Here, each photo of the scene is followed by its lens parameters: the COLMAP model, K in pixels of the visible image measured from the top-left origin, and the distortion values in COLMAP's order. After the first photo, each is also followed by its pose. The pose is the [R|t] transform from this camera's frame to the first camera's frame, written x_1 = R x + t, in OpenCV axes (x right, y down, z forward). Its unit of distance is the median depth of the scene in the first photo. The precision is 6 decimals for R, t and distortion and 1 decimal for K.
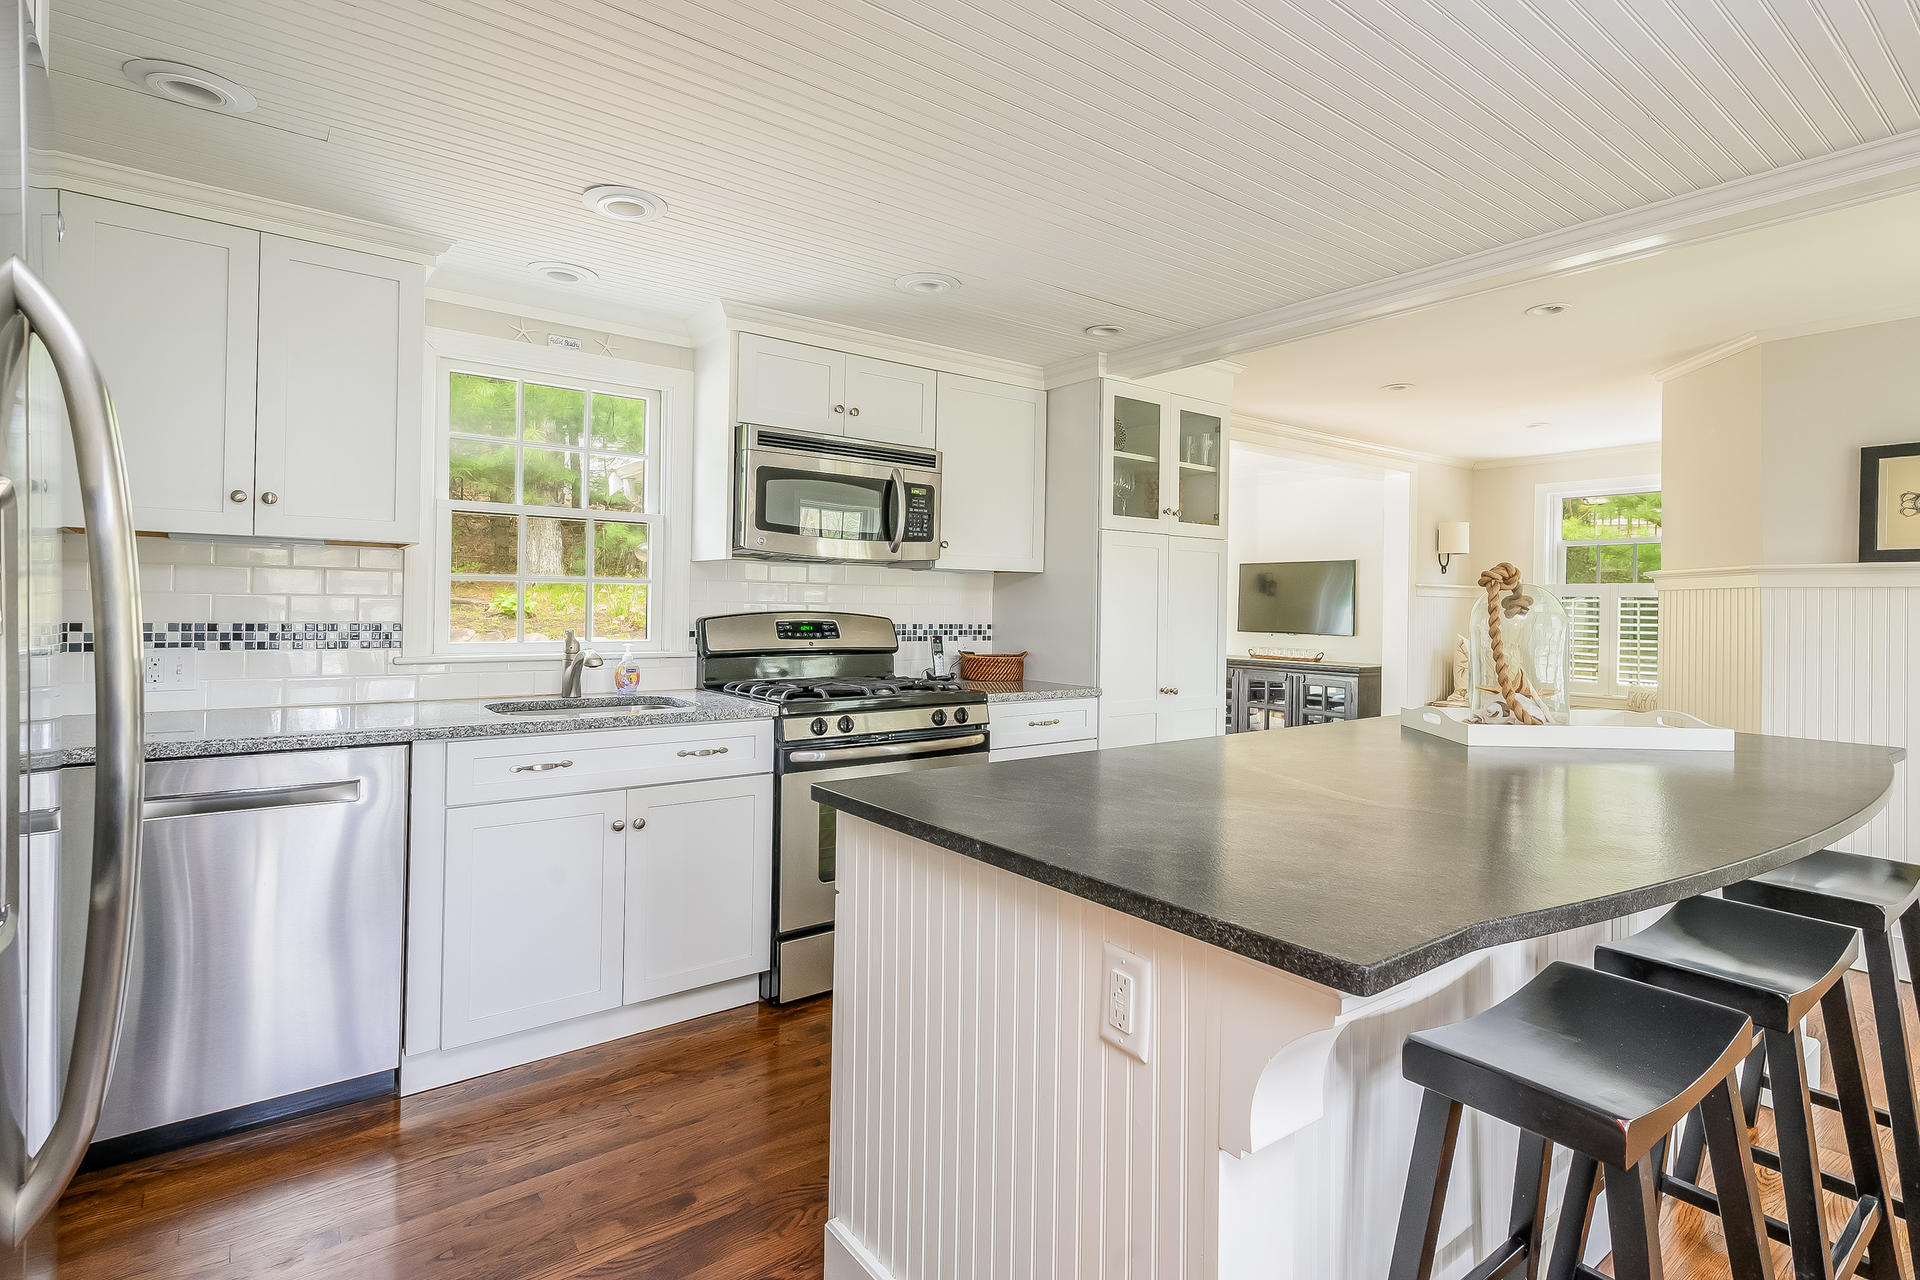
lens RADIAL K [[970.2, 0, 953.4], [0, 970.2, 638.6], [0, 0, 1]] dist [0.007258, 0.000716]
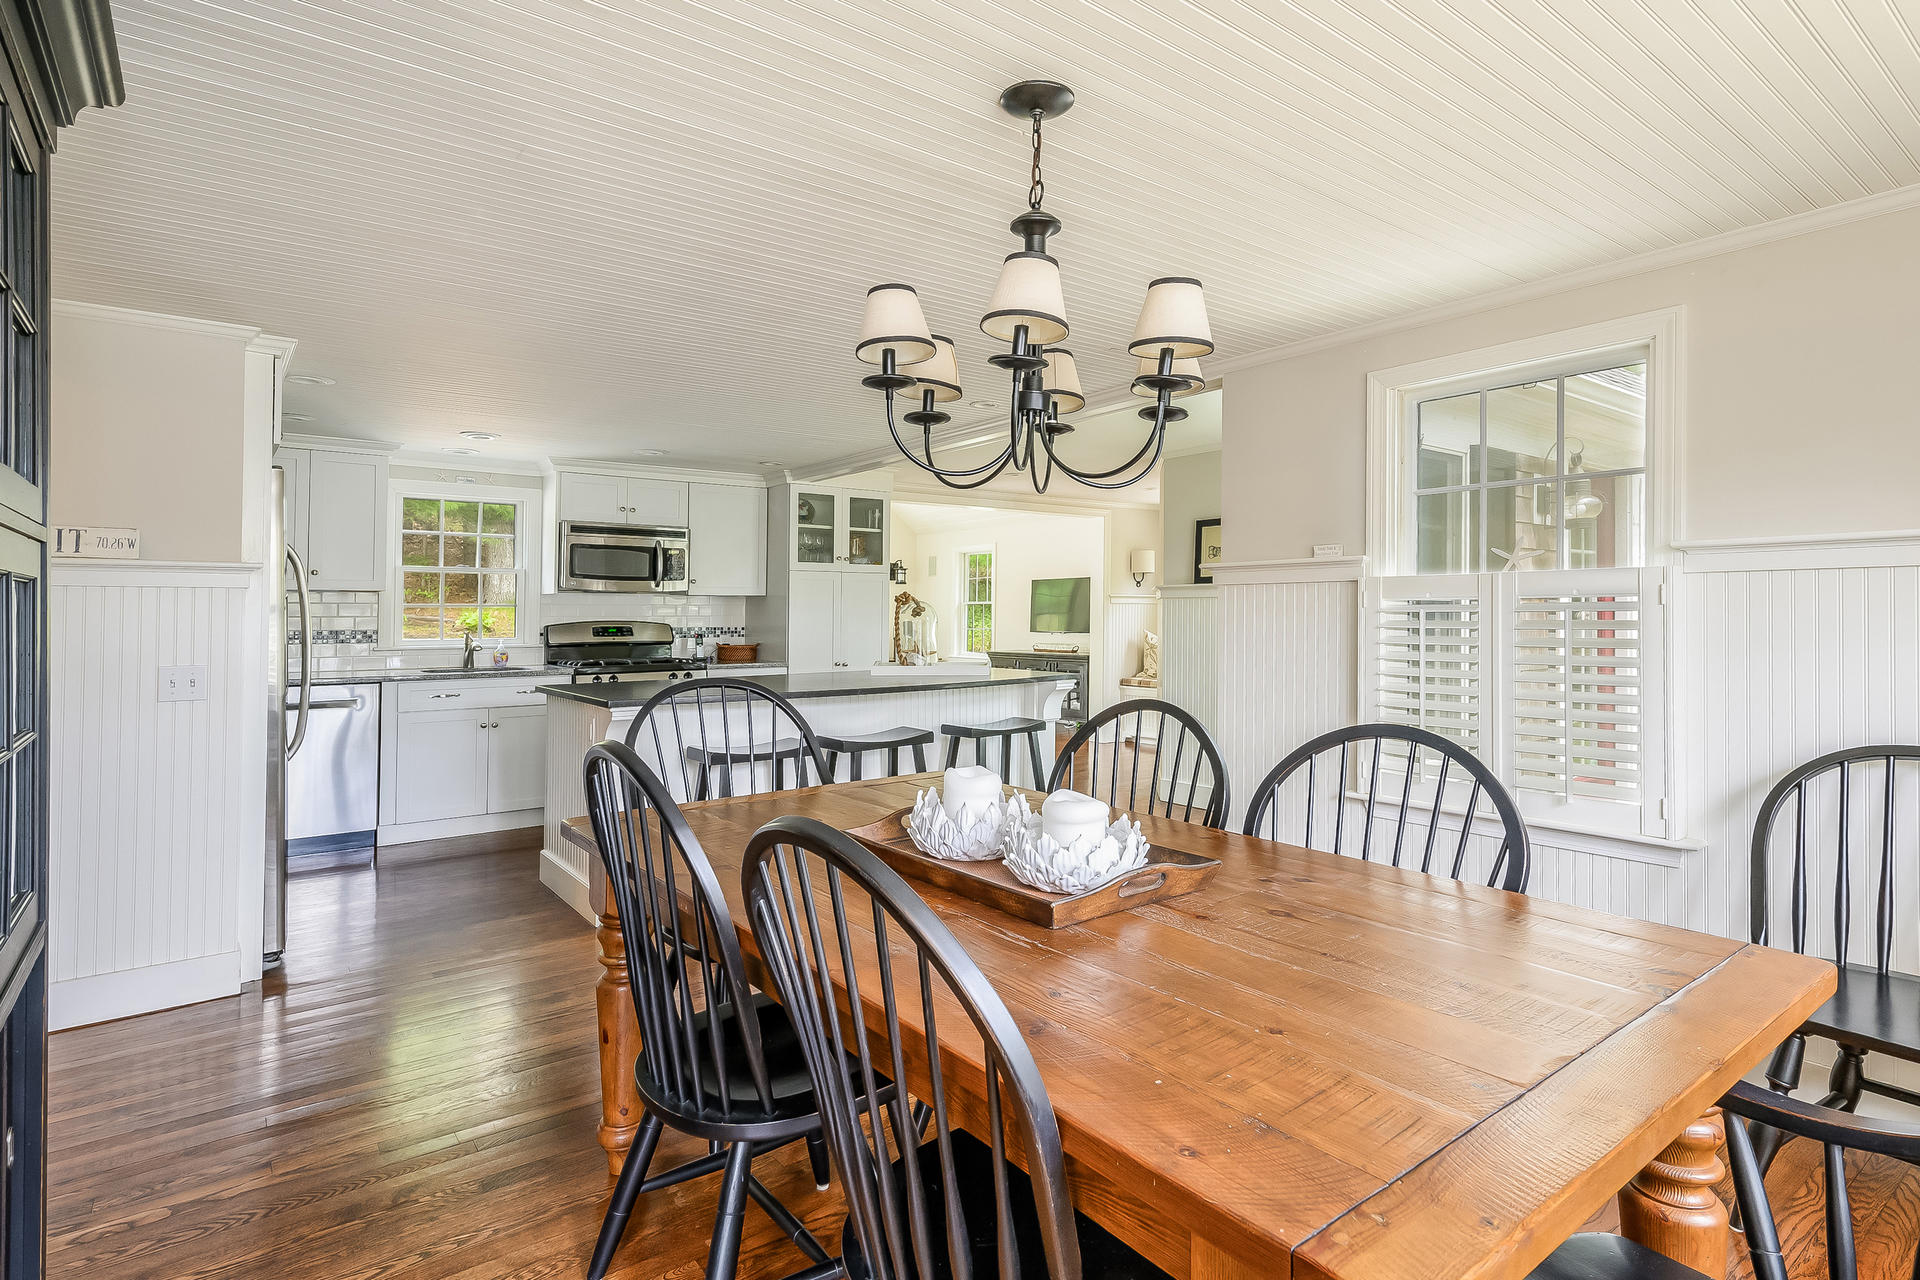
lens RADIAL K [[970.2, 0, 969.1], [0, 970.2, 624.7], [0, 0, 1]] dist [0.007258, 0.000716]
pose [[0.999526, -0.017414, 0.025381, 0.462213], [0.018013, 0.999560, -0.023585, 0.033132], [-0.024959, 0.024031, 0.999400, -0.796866]]
